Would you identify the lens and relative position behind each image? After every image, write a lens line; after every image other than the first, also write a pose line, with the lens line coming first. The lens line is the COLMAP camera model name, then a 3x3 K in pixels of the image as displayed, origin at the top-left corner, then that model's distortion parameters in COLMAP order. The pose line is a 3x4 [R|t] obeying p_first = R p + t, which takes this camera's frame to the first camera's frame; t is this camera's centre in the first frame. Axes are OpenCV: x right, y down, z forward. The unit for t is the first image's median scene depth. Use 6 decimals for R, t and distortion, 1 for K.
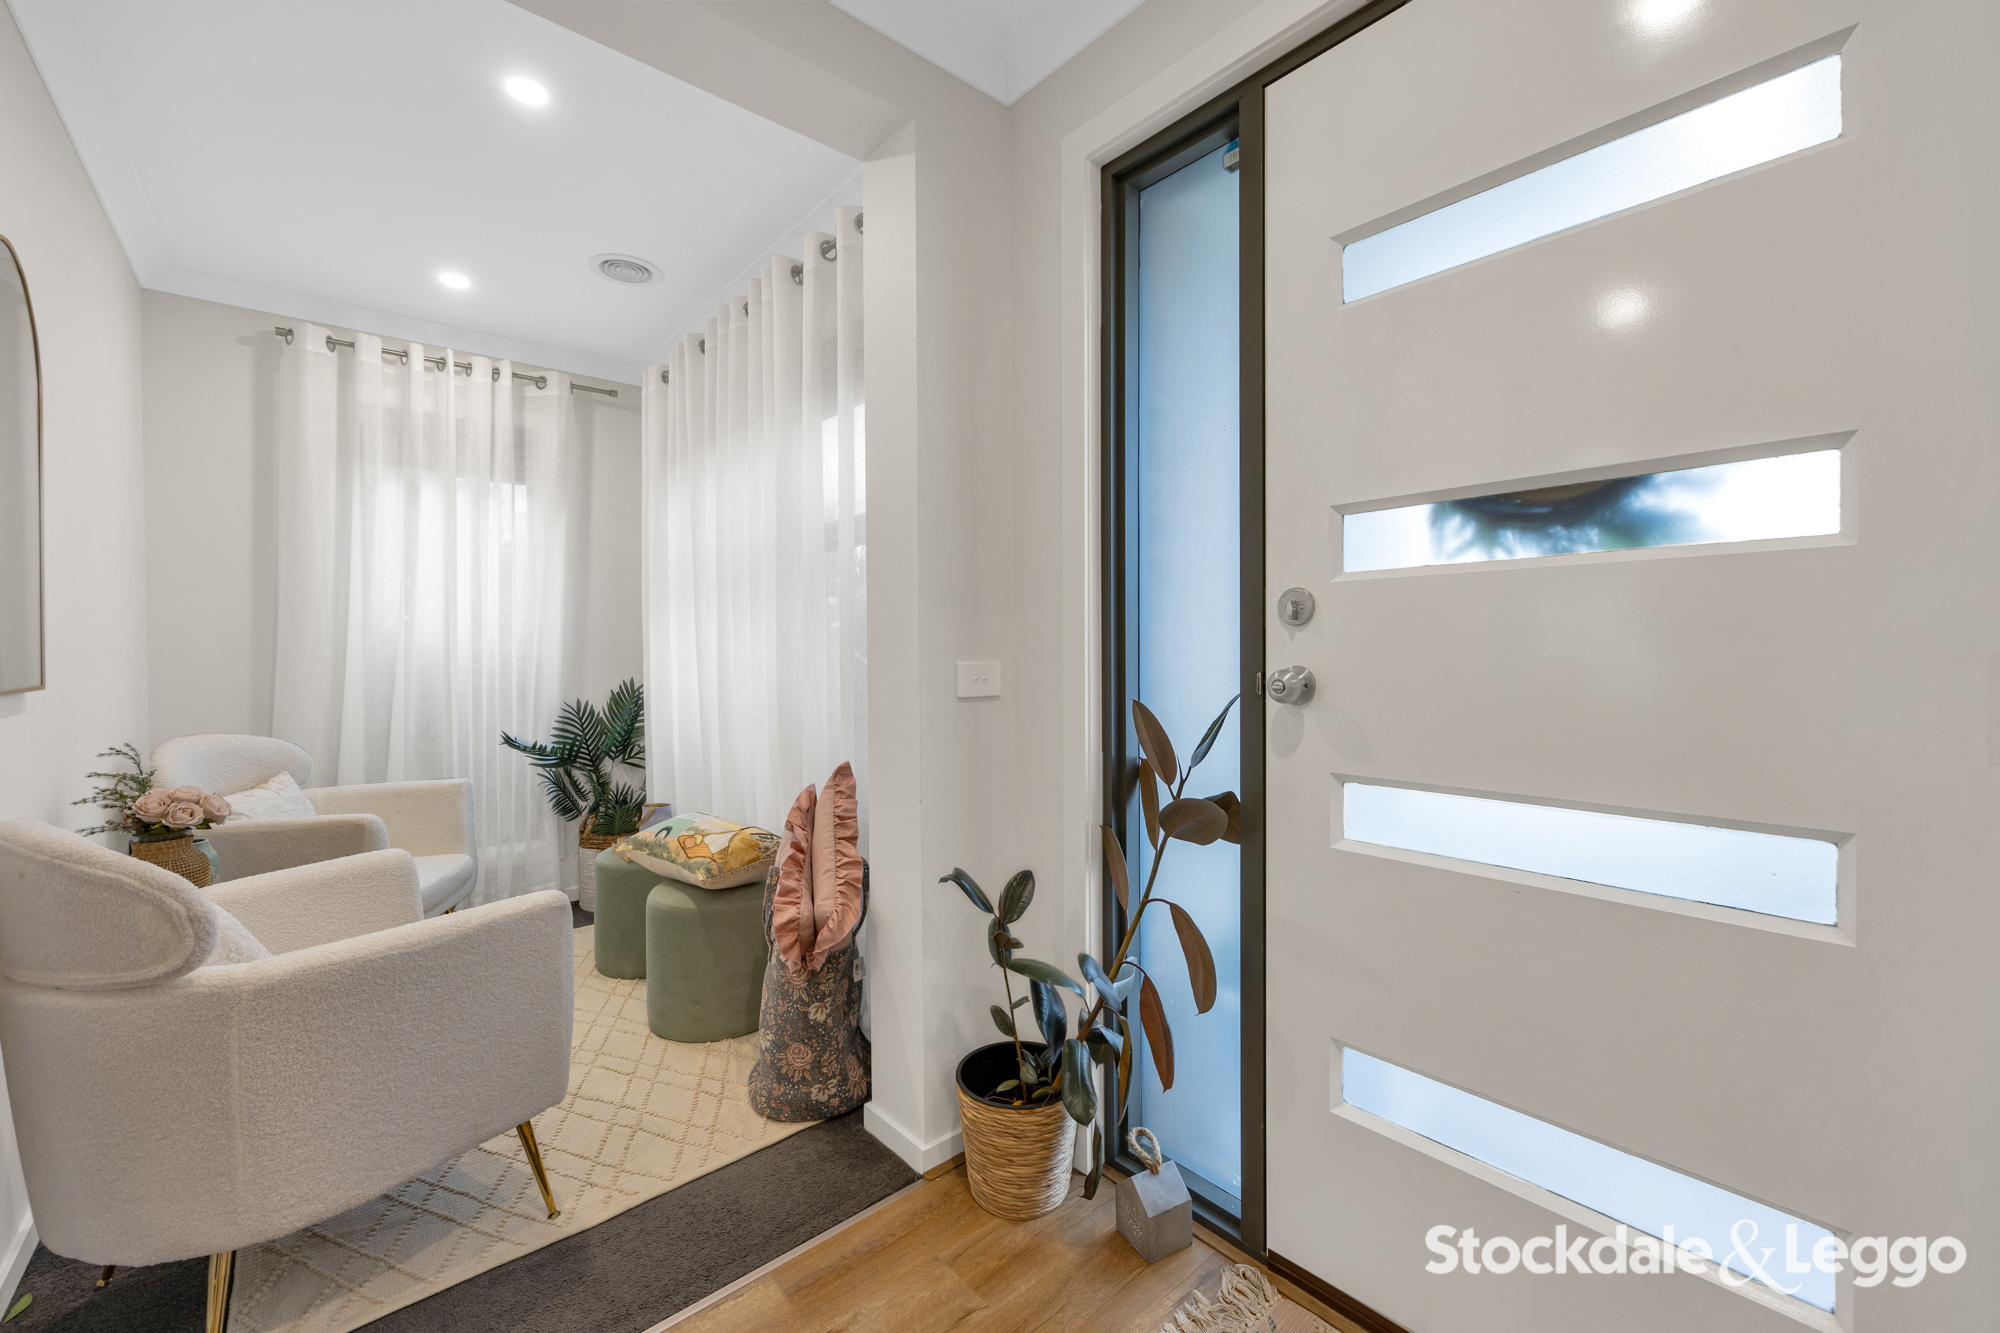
lens RADIAL K [[815.9, 0, 988.7], [0, 815.9, 653.3], [0, 0, 1]] dist [0.001542, -0.000802]
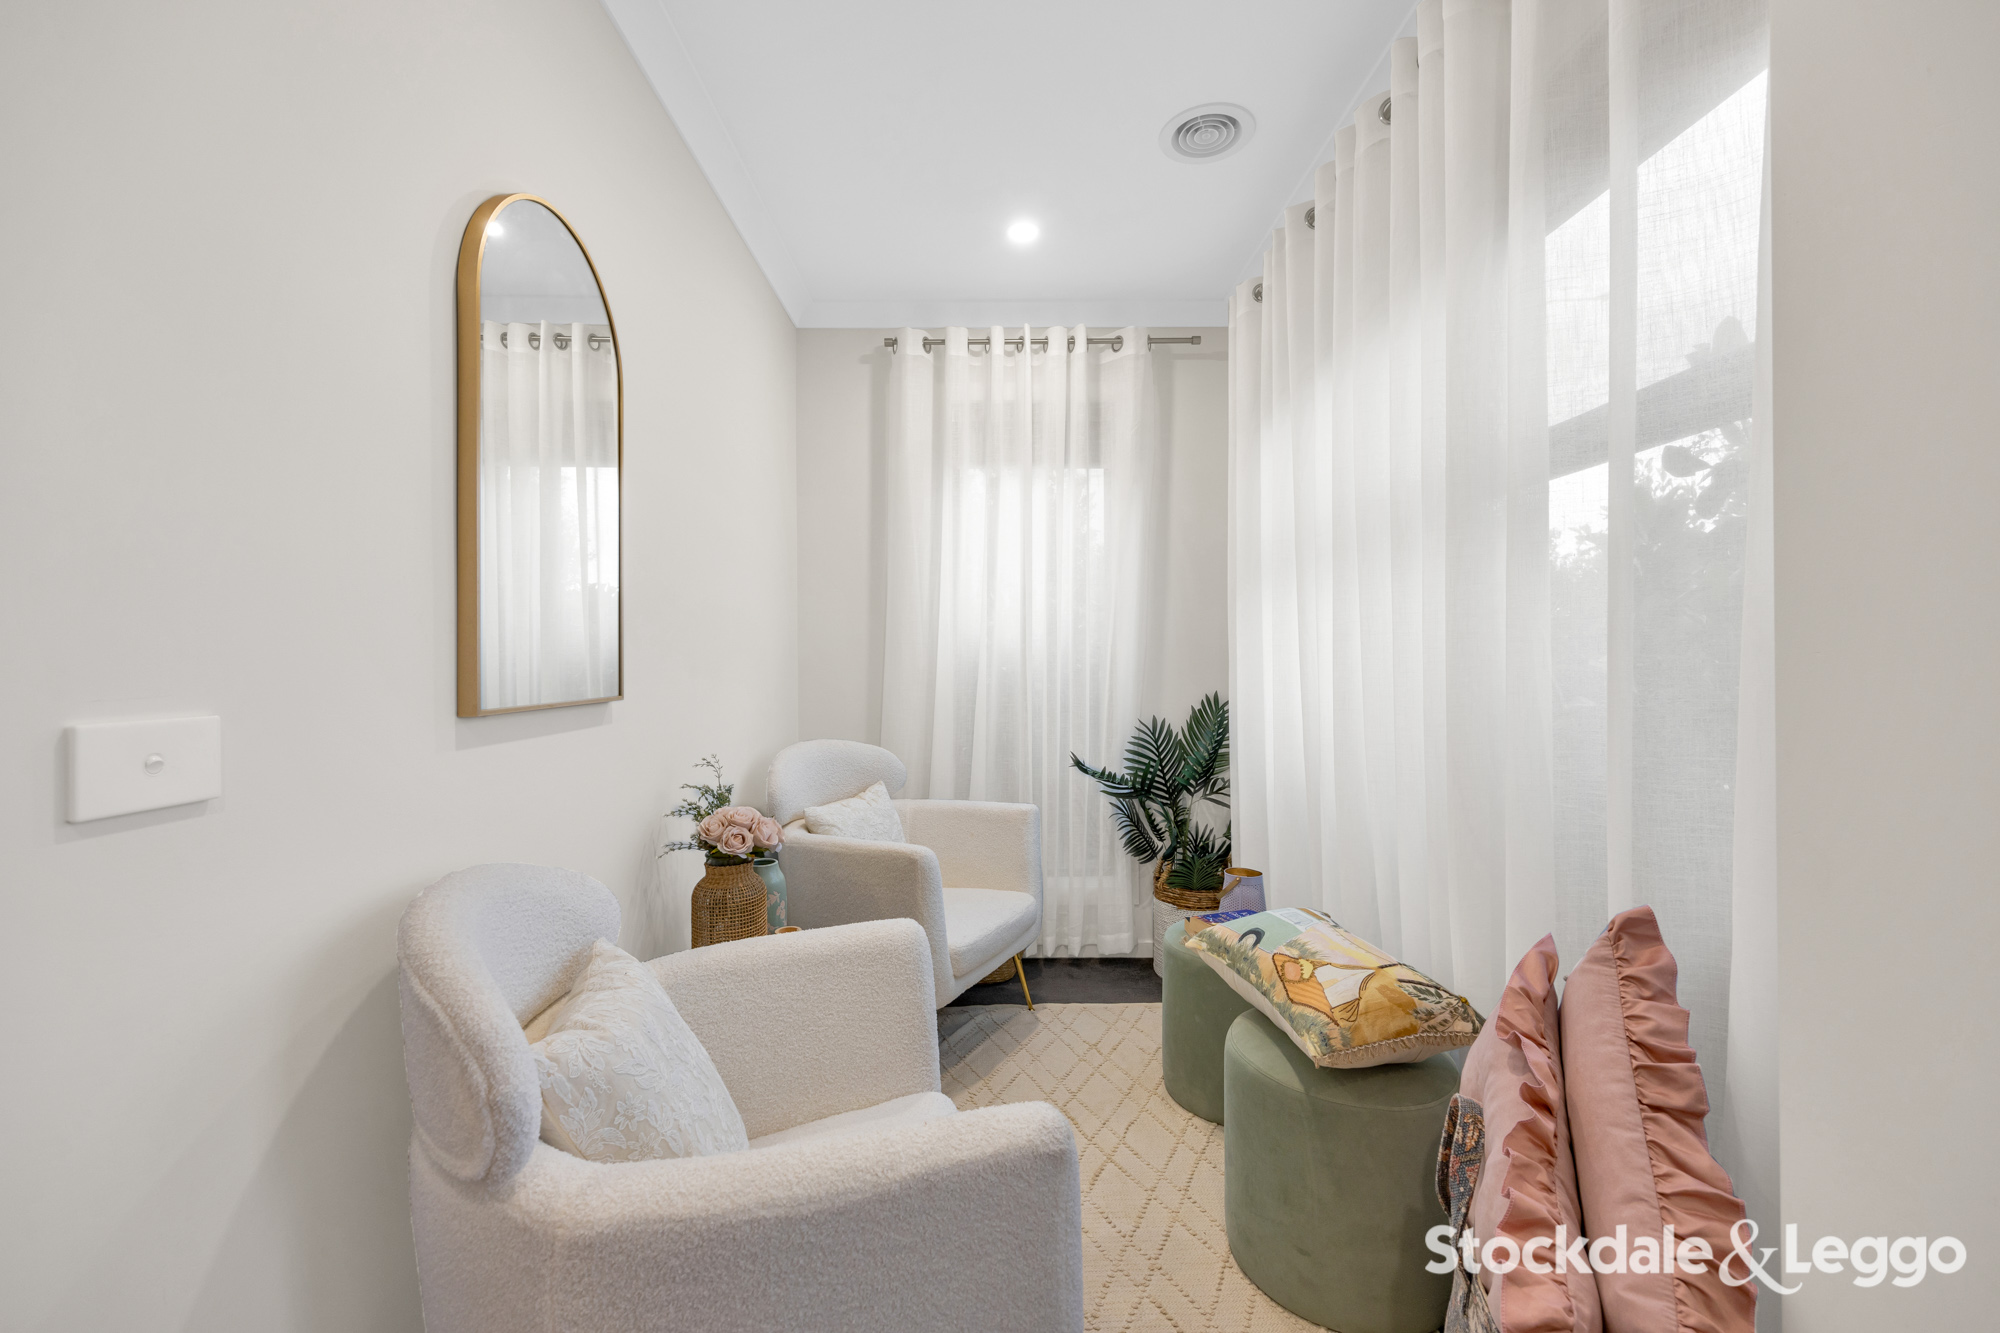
lens RADIAL K [[815.9, 0, 1010.6], [0, 815.9, 672.0], [0, 0, 1]] dist [0.001542, -0.000802]
pose [[0.783413, 0.010786, -0.621408, -0.122334], [-0.001322, 0.999876, 0.015687, -0.002320], [0.621501, -0.011468, 0.783330, 0.311867]]
